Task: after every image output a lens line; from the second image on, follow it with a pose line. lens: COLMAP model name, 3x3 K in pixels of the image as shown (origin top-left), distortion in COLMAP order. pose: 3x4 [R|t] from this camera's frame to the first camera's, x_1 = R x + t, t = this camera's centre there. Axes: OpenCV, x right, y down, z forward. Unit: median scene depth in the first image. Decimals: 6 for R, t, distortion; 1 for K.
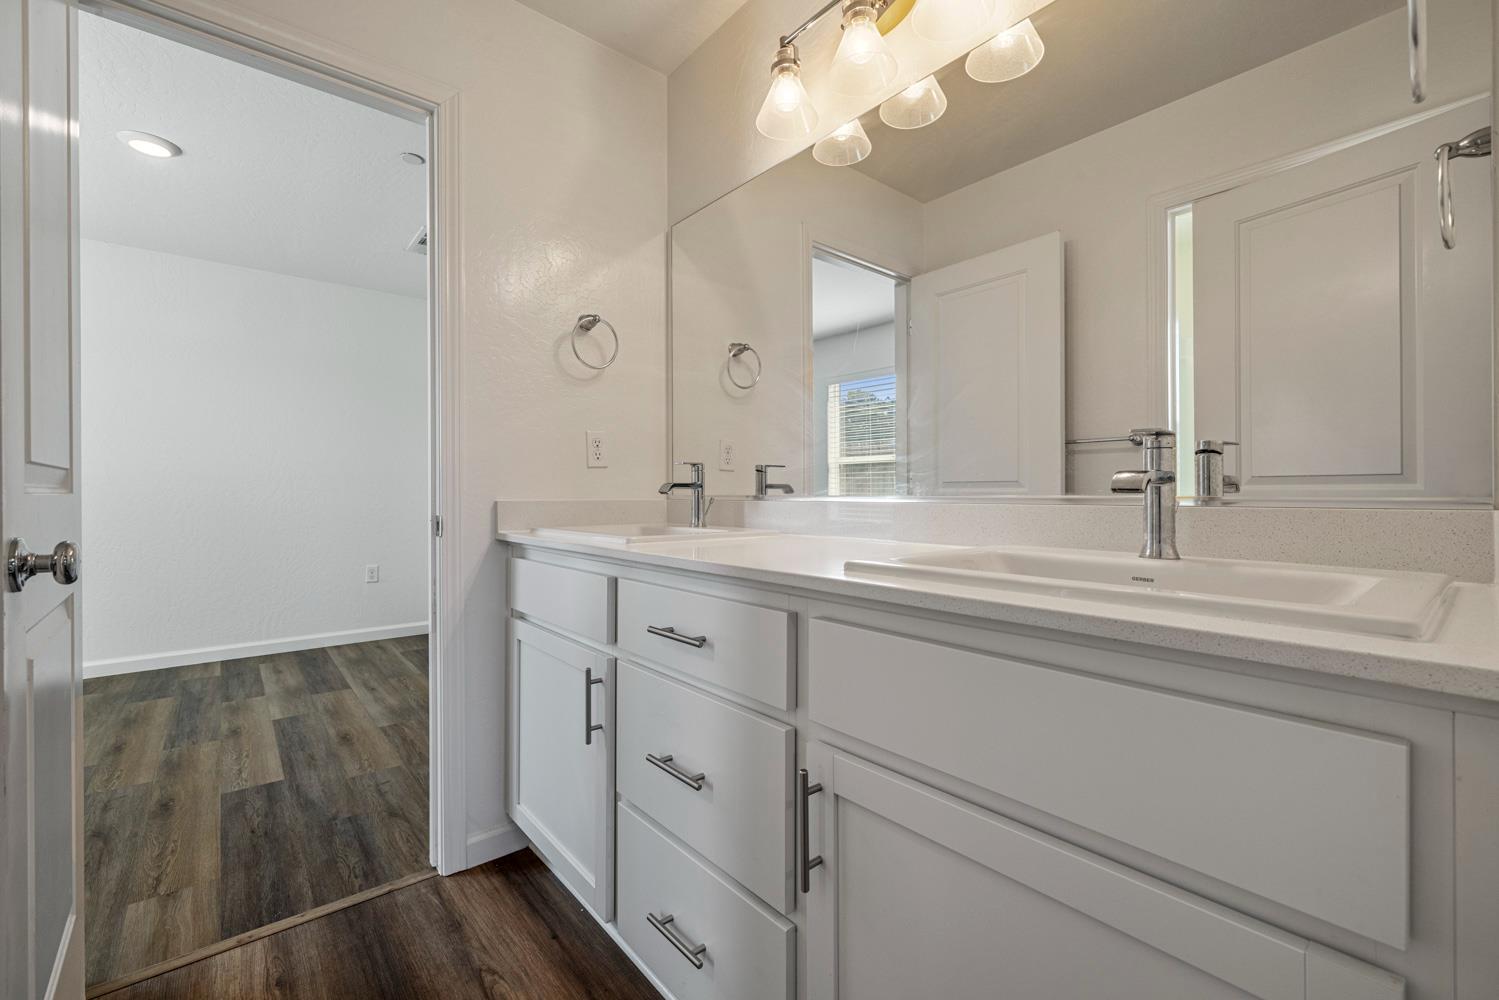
lens RADIAL K [[635.9, 0, 750.6], [0, 635.9, 493.3], [0, 0, 1]] dist [0.000792, 0.000141]
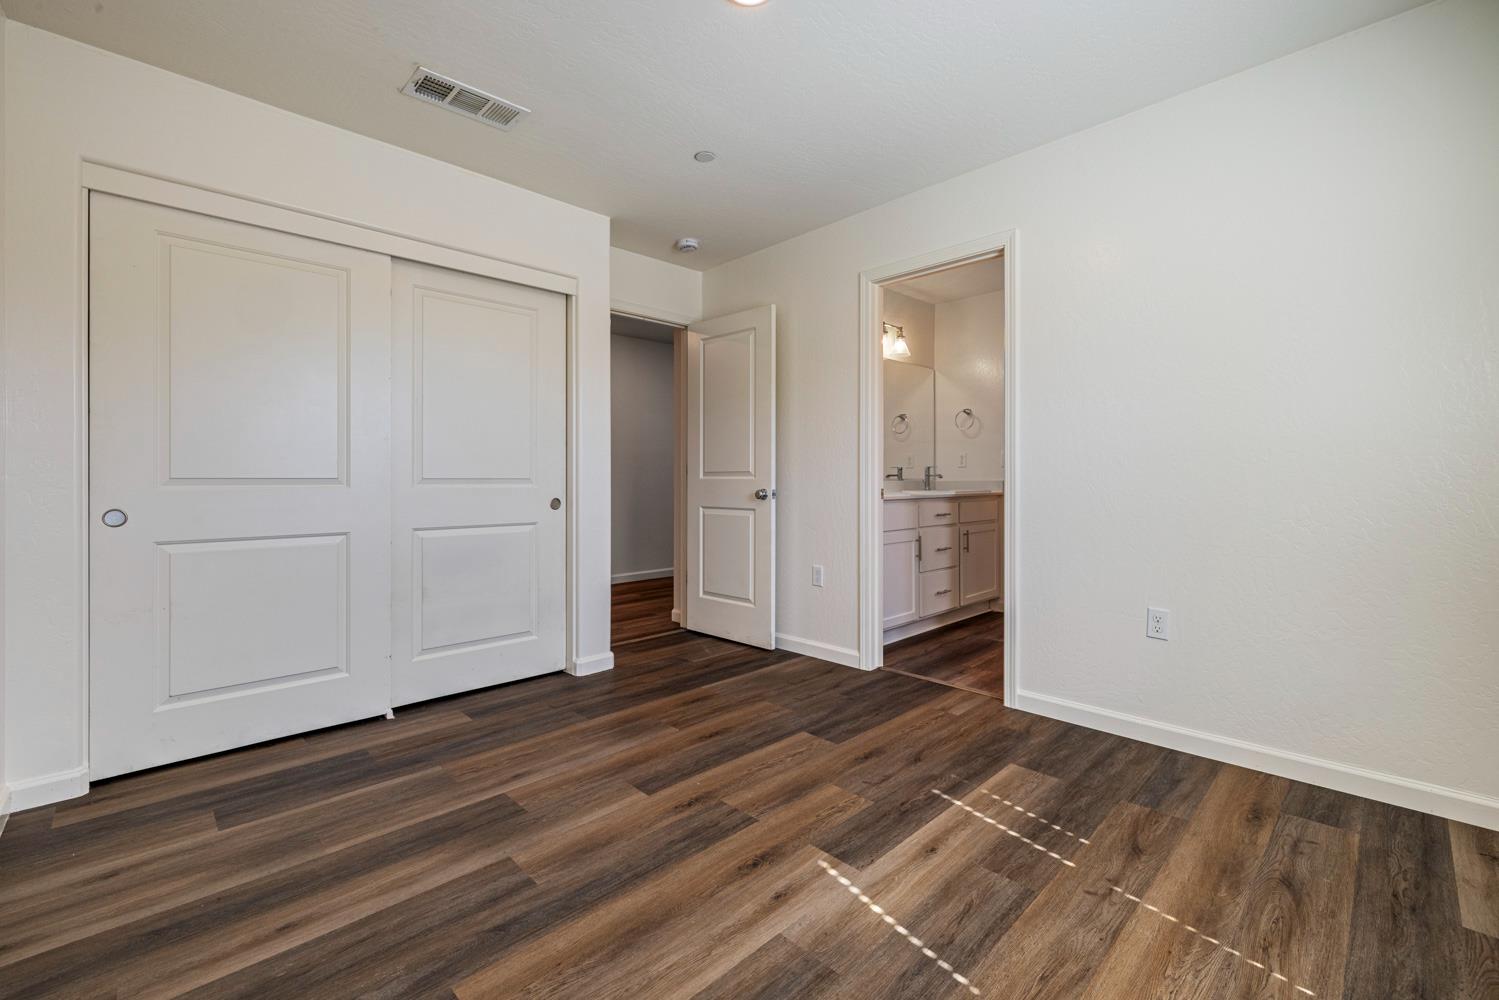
lens RADIAL K [[635.9, 0, 750.0], [0, 635.9, 489.4], [0, 0, 1]] dist [0.000792, 0.000141]
pose [[-0.086492, -0.010718, 0.996195, -1.747652], [0.003674, 0.999932, 0.011077, 0.010145], [-0.996246, 0.004618, -0.086447, 1.131695]]
